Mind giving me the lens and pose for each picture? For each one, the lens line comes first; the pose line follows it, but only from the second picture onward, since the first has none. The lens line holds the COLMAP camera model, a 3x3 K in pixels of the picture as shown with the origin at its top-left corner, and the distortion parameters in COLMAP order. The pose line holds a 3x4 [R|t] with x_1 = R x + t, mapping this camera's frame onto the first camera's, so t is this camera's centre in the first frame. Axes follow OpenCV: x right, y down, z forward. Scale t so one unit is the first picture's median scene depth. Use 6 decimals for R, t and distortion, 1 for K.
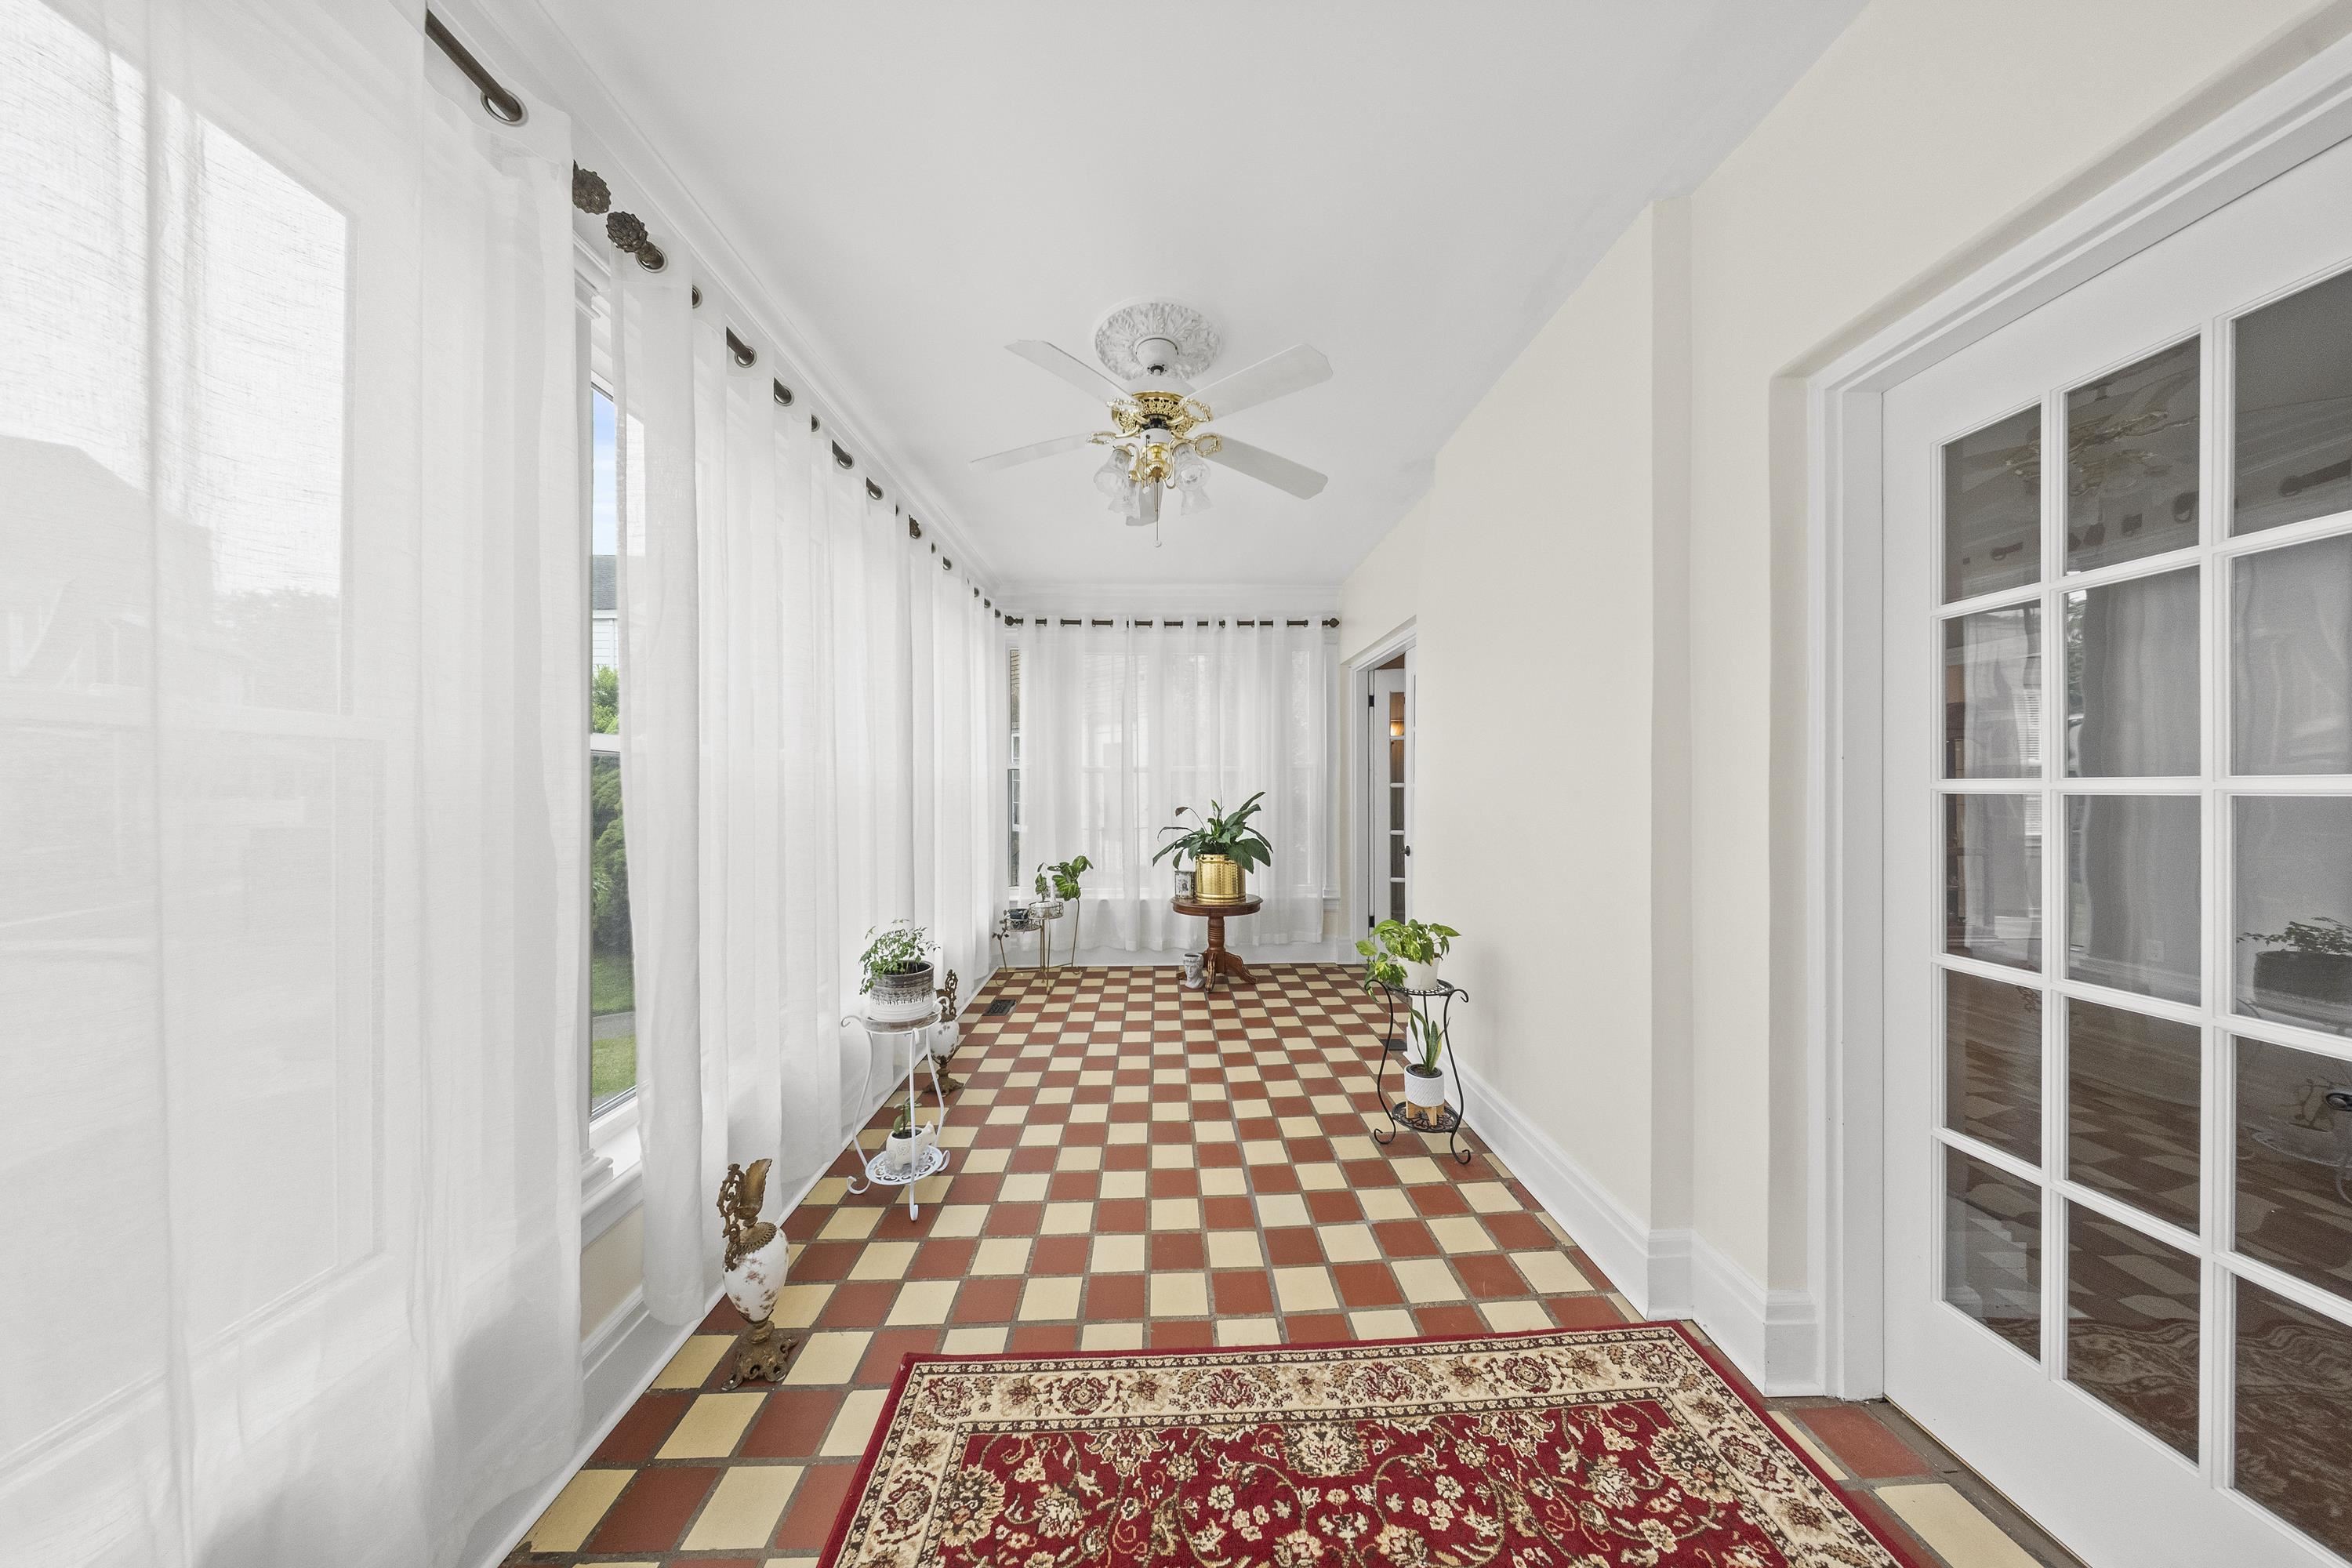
lens RADIAL K [[717.8, 0, 1191.7], [0, 717.8, 795.7], [0, 0, 1]] dist [0.000762, -0.000005]
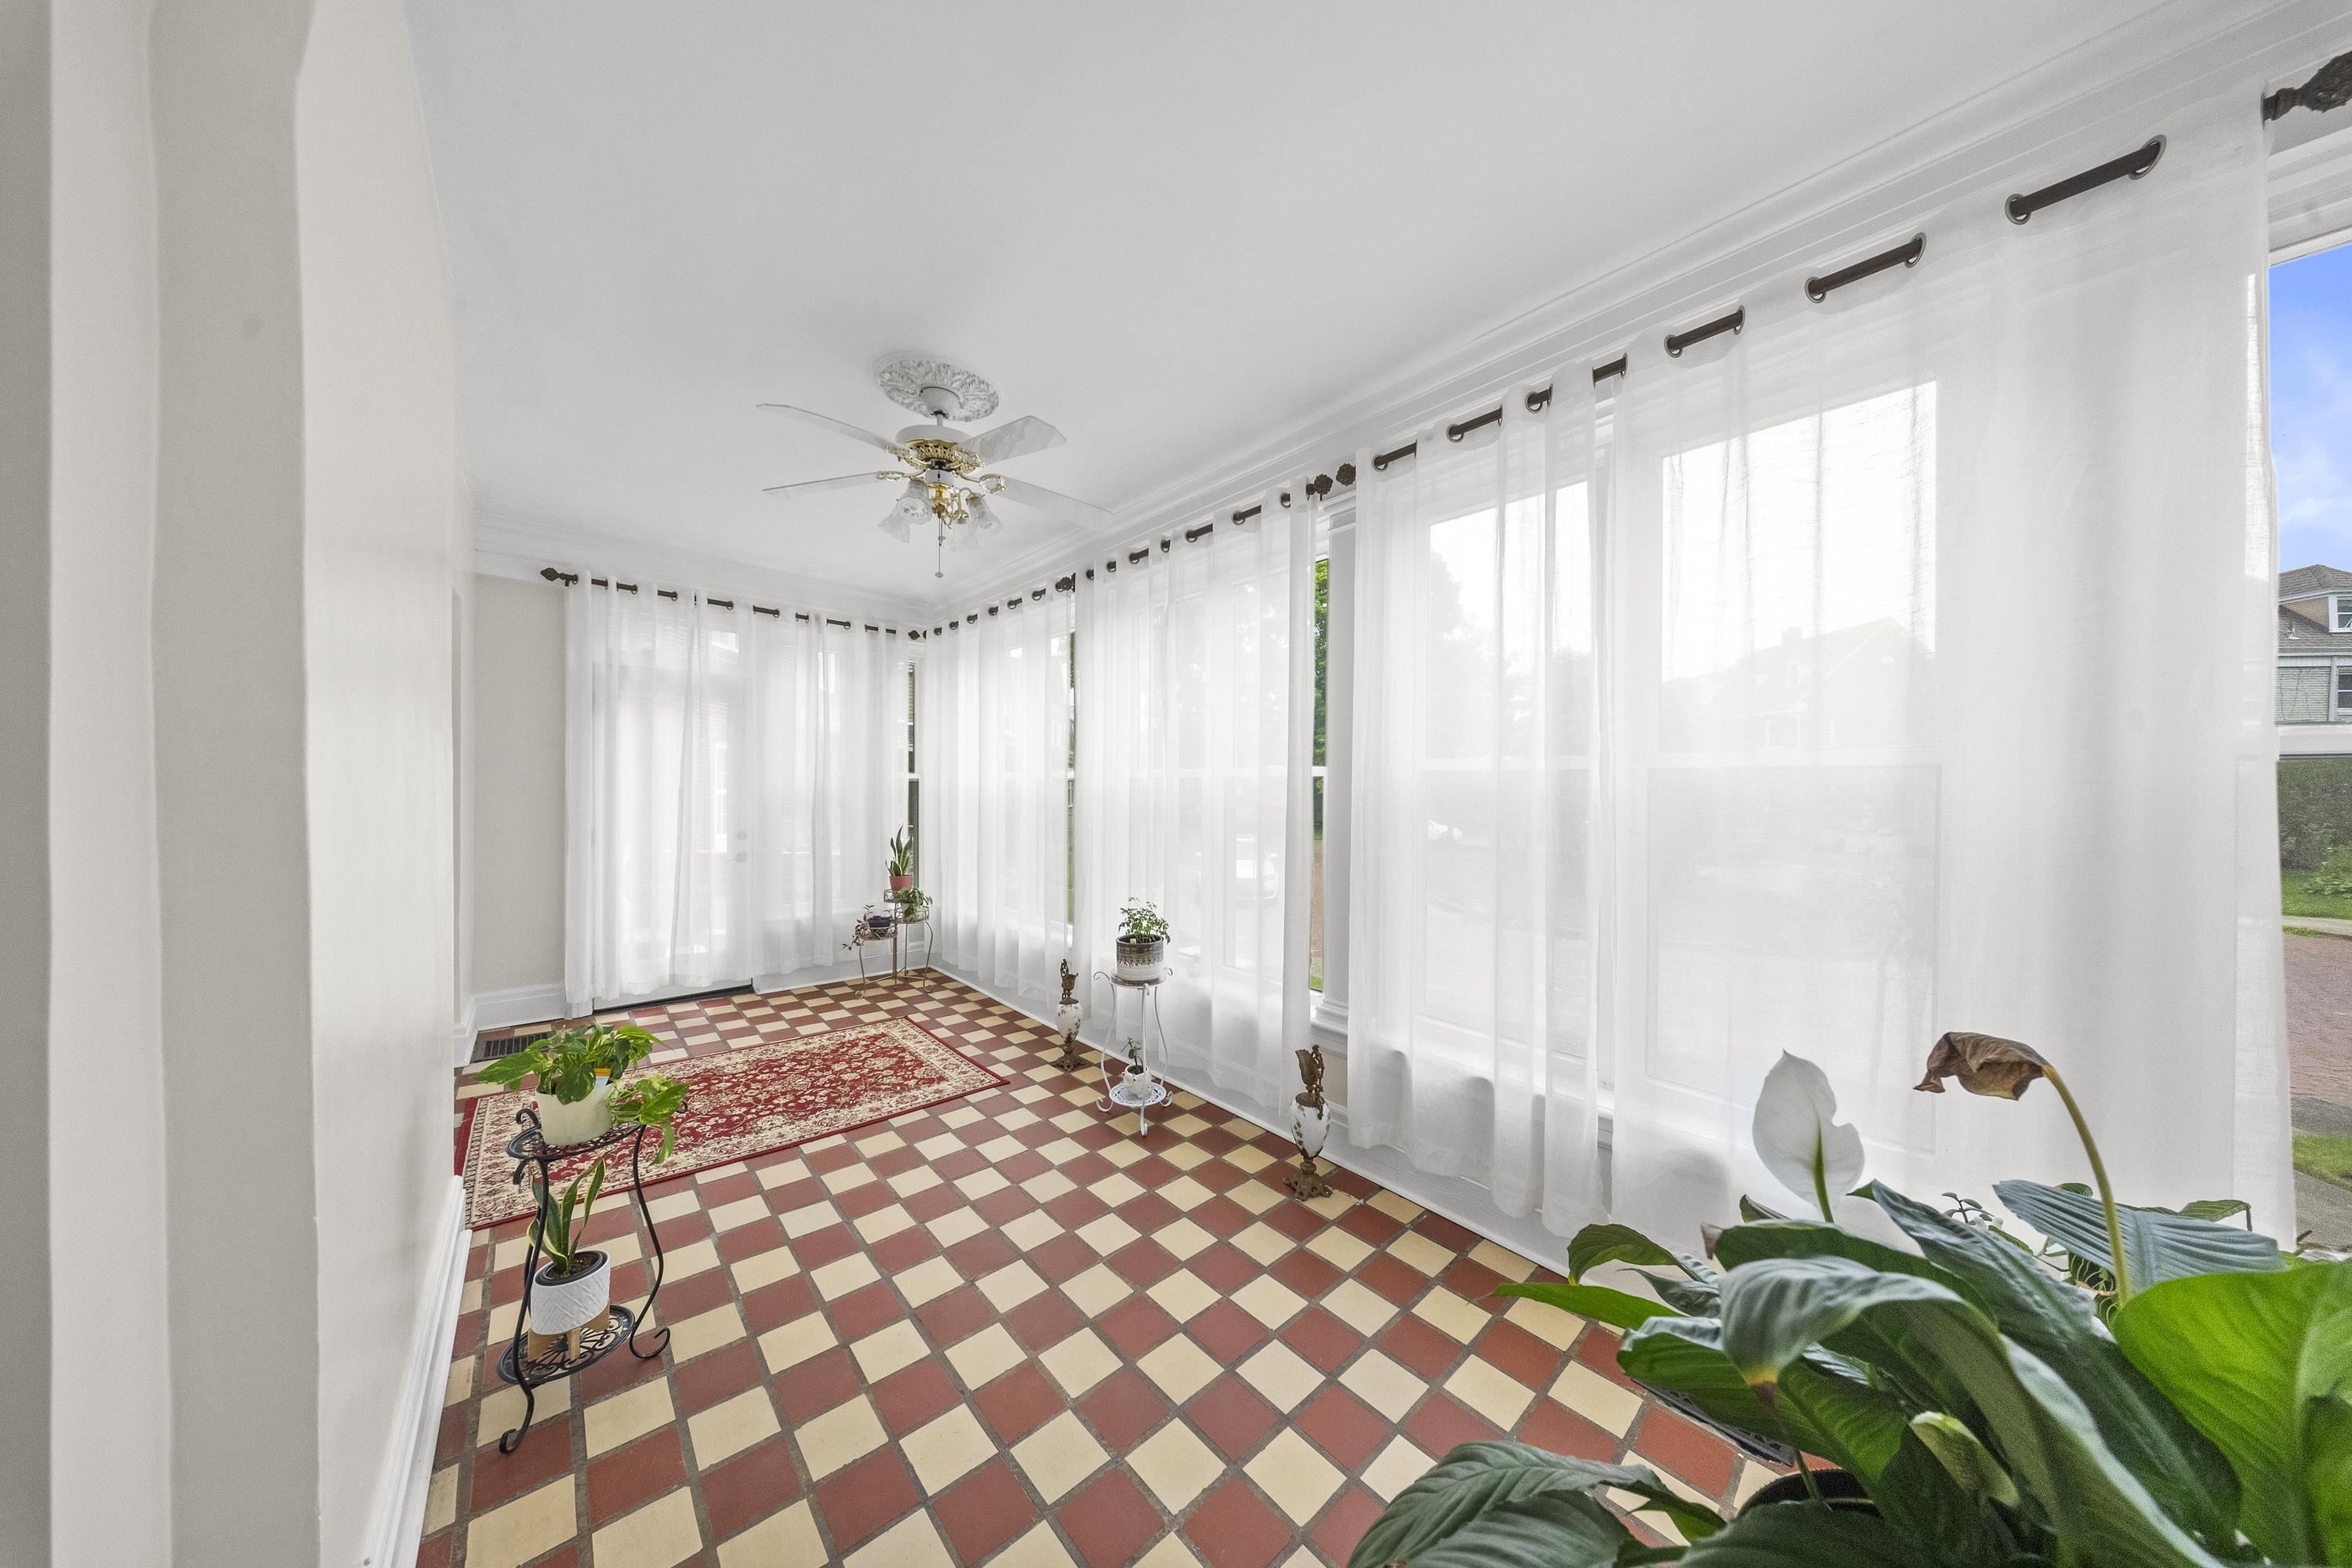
lens RADIAL K [[717.8, 0, 1191.7], [0, 717.8, 795.7], [0, 0, 1]] dist [0.000762, -0.000005]
pose [[-0.778632, -0.002097, -0.627478, 0.488561], [-0.013117, 0.999830, 0.012936, -0.055164], [0.627344, 0.018303, -0.778527, 3.030310]]
